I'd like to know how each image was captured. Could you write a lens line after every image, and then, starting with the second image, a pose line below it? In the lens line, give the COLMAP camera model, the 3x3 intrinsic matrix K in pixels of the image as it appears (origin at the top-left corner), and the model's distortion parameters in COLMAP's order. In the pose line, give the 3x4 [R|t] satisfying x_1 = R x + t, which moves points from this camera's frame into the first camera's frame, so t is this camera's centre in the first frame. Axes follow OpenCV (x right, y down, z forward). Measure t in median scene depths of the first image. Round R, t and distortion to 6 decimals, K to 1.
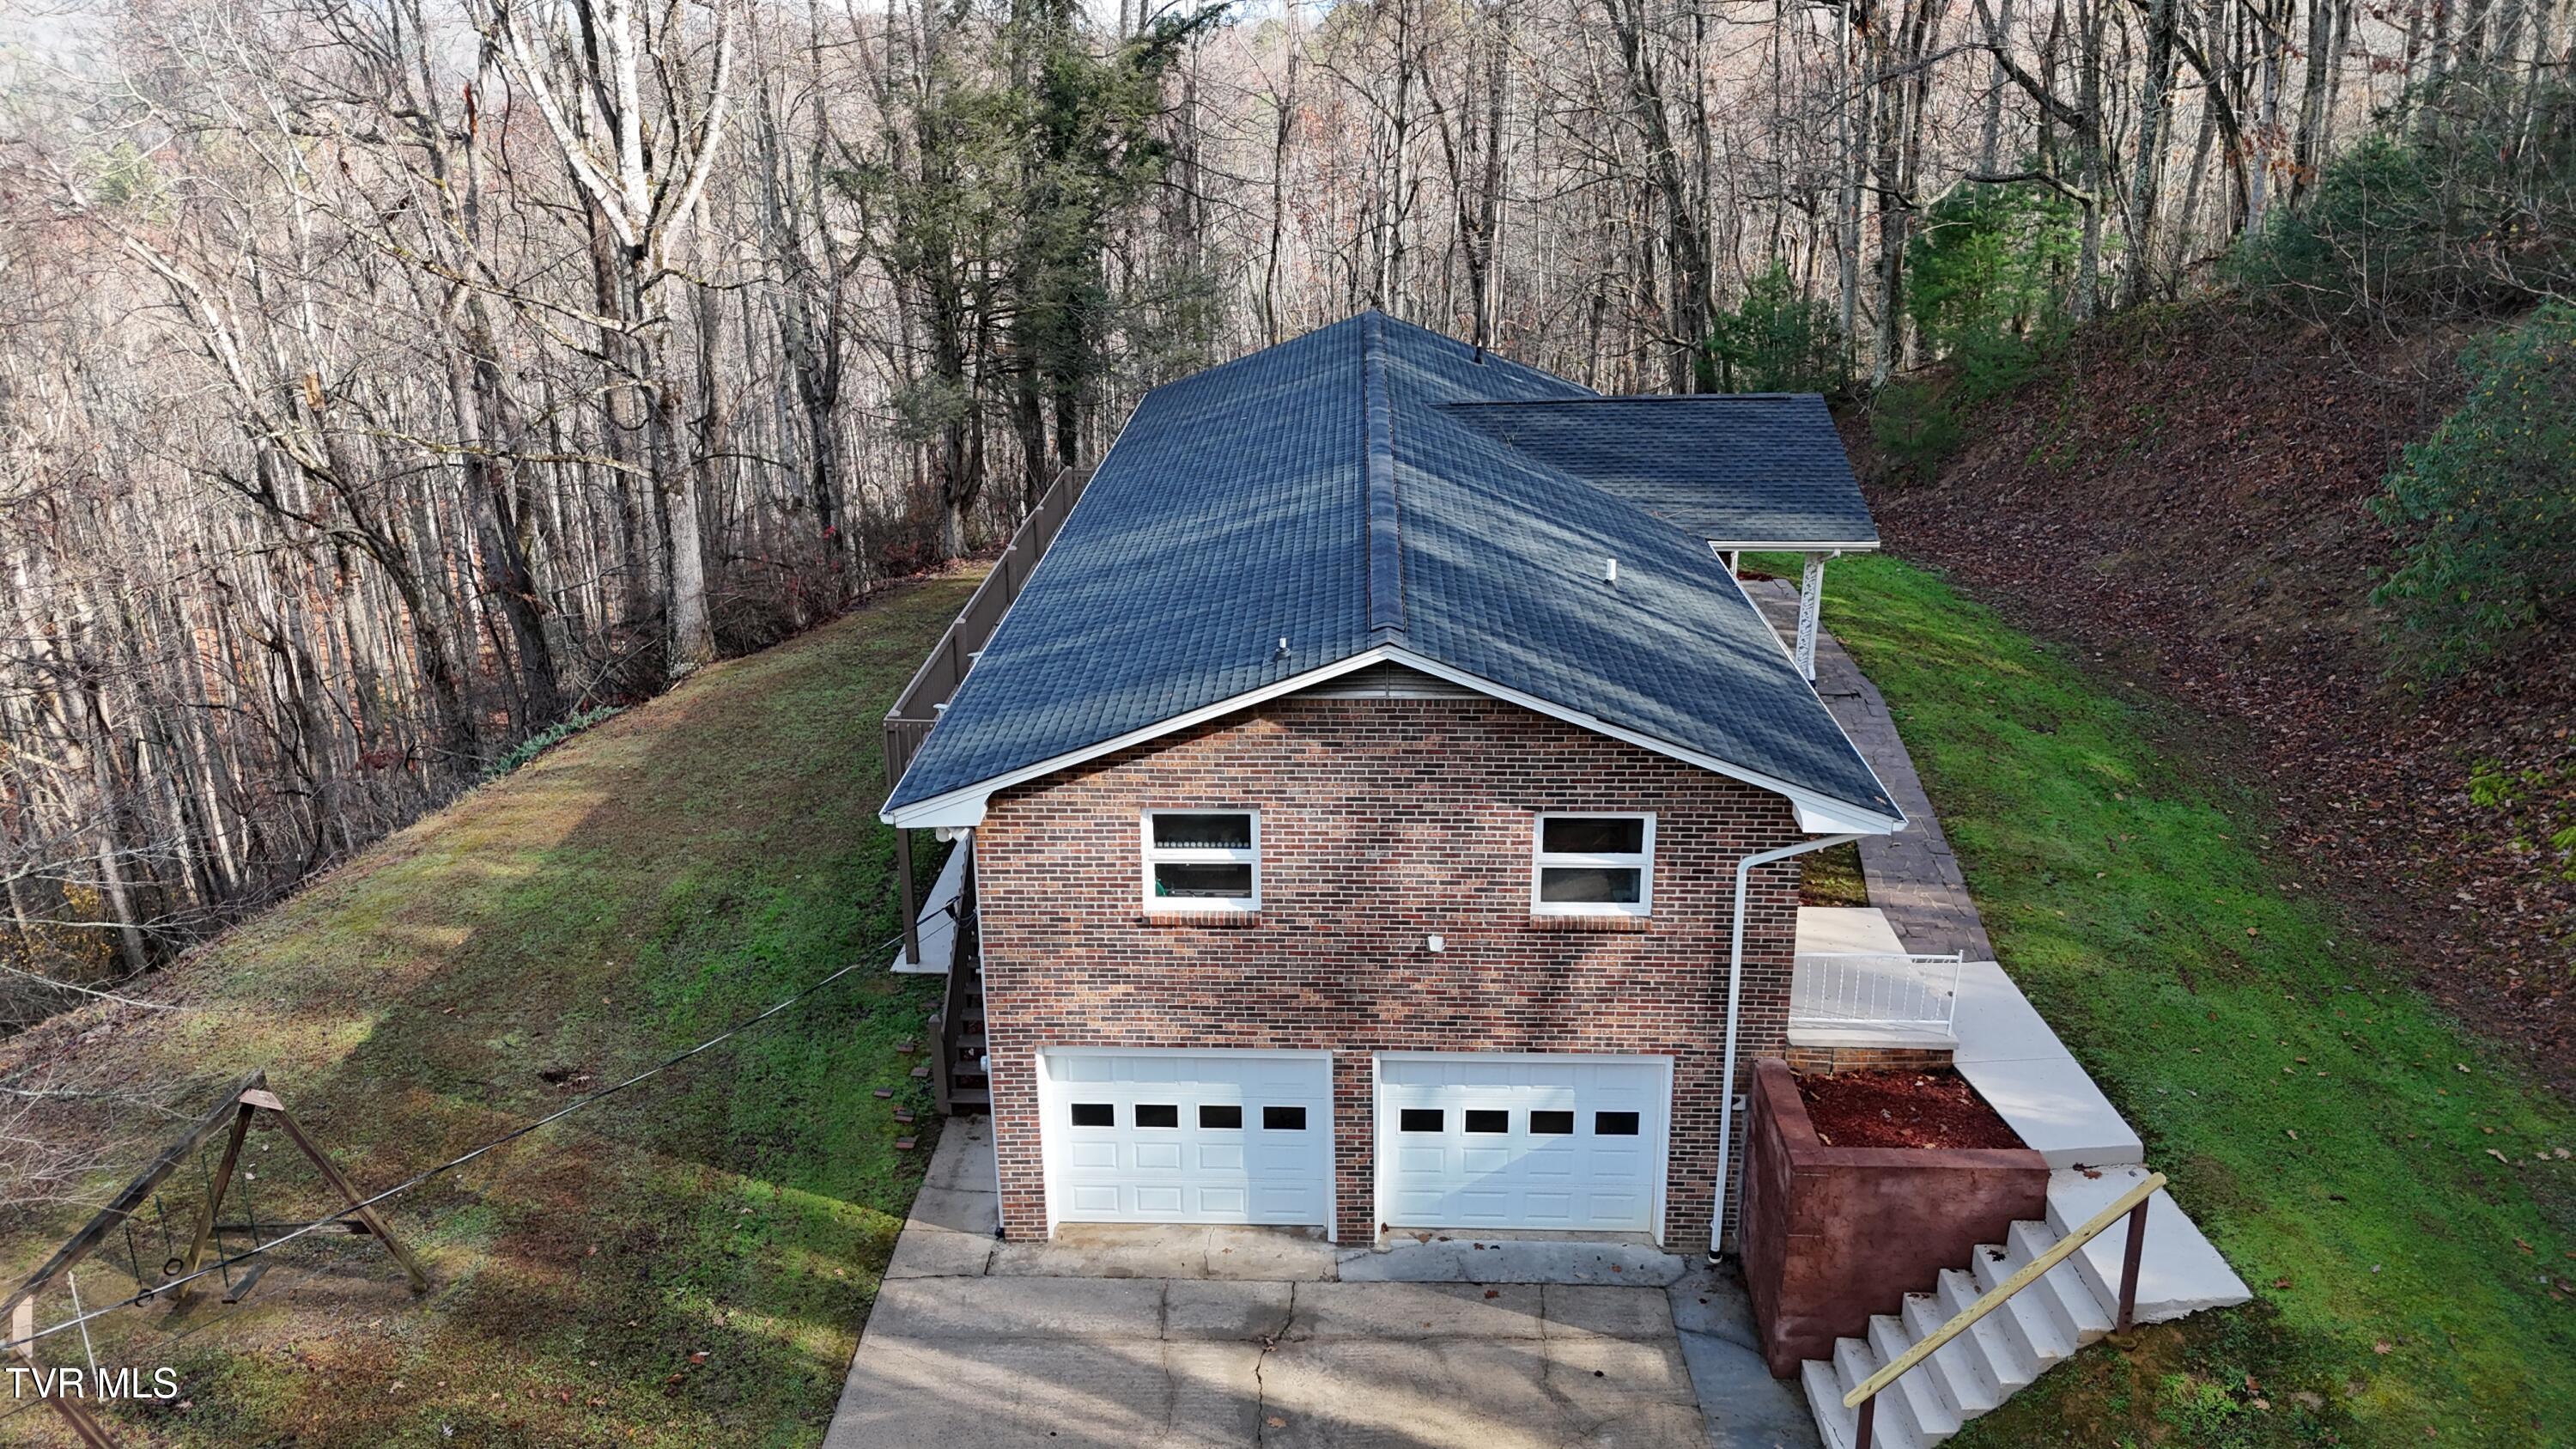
lens RADIAL K [[1905.7, 0, 1285.2], [0, 1905.7, 699.9], [0, 0, 1]] dist [0.055310, -0.059770]
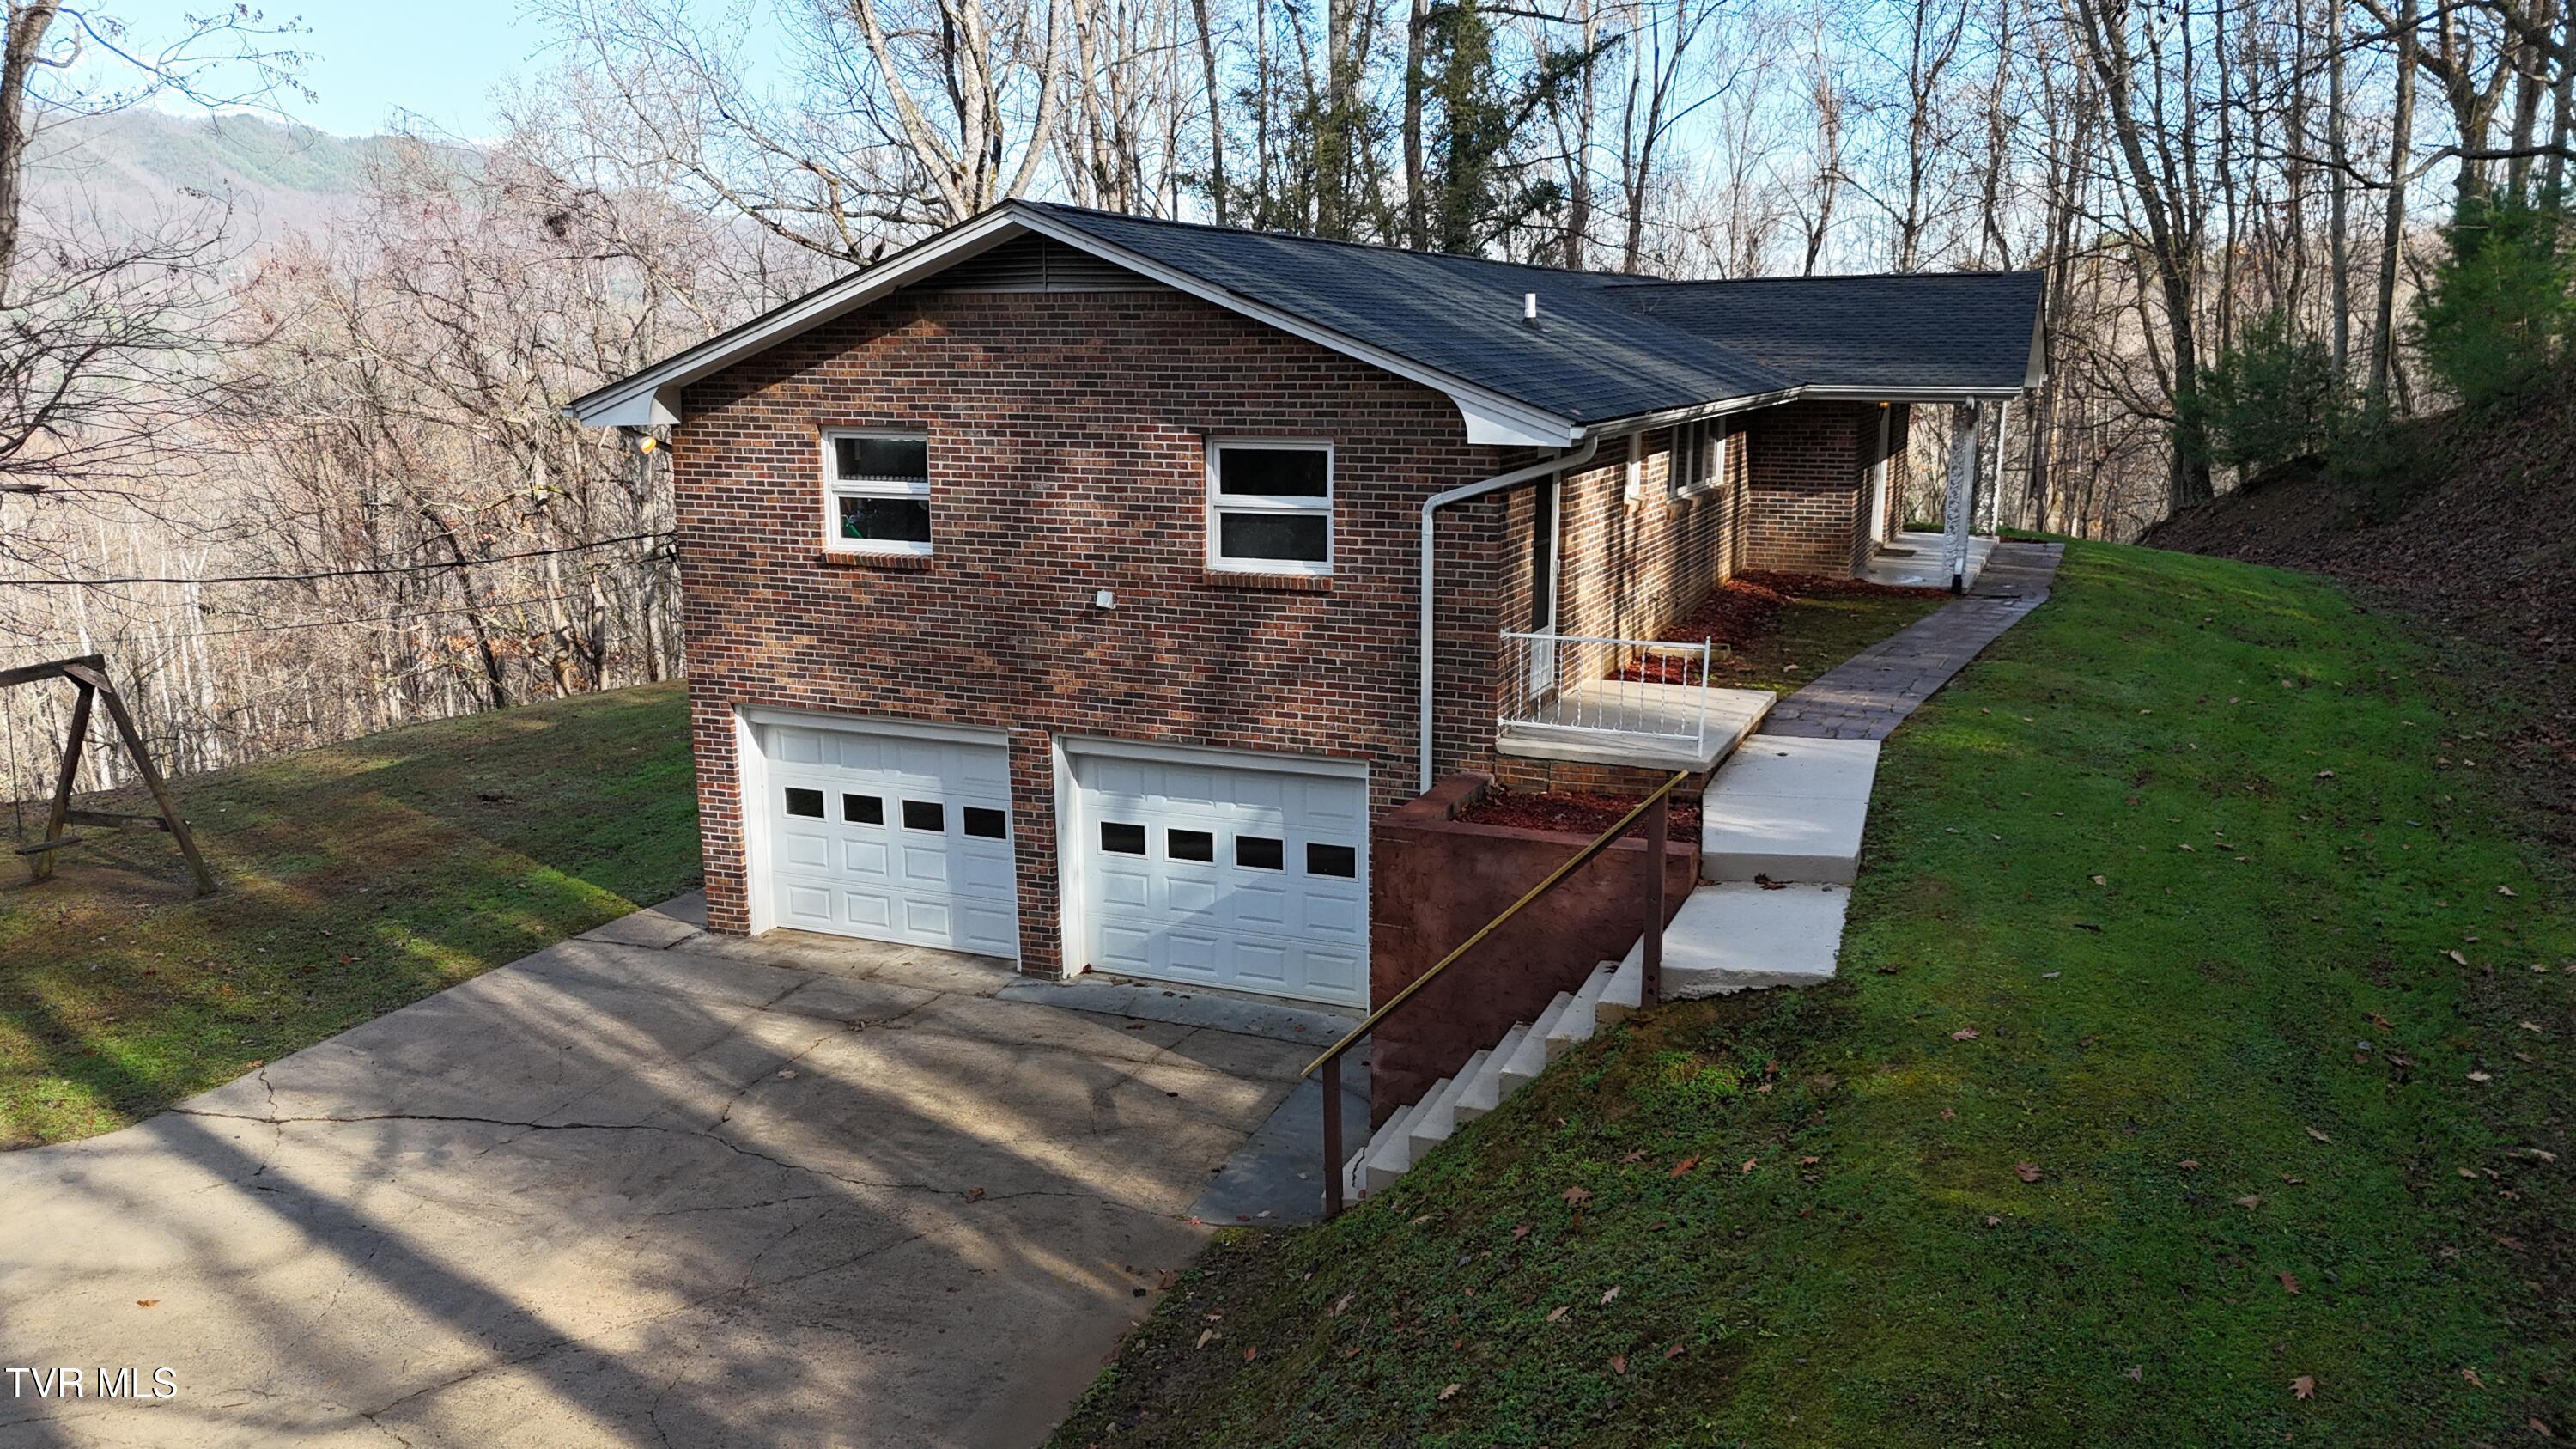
lens RADIAL K [[1905.7, 0, 1295.3], [0, 1905.7, 730.4], [0, 0, 1]] dist [0.055310, -0.059770]
pose [[0.935112, 0.075810, -0.346147, 0.460292], [-0.116312, 0.988391, -0.097749, 0.259292], [0.334719, 0.131667, 0.933074, 0.229335]]
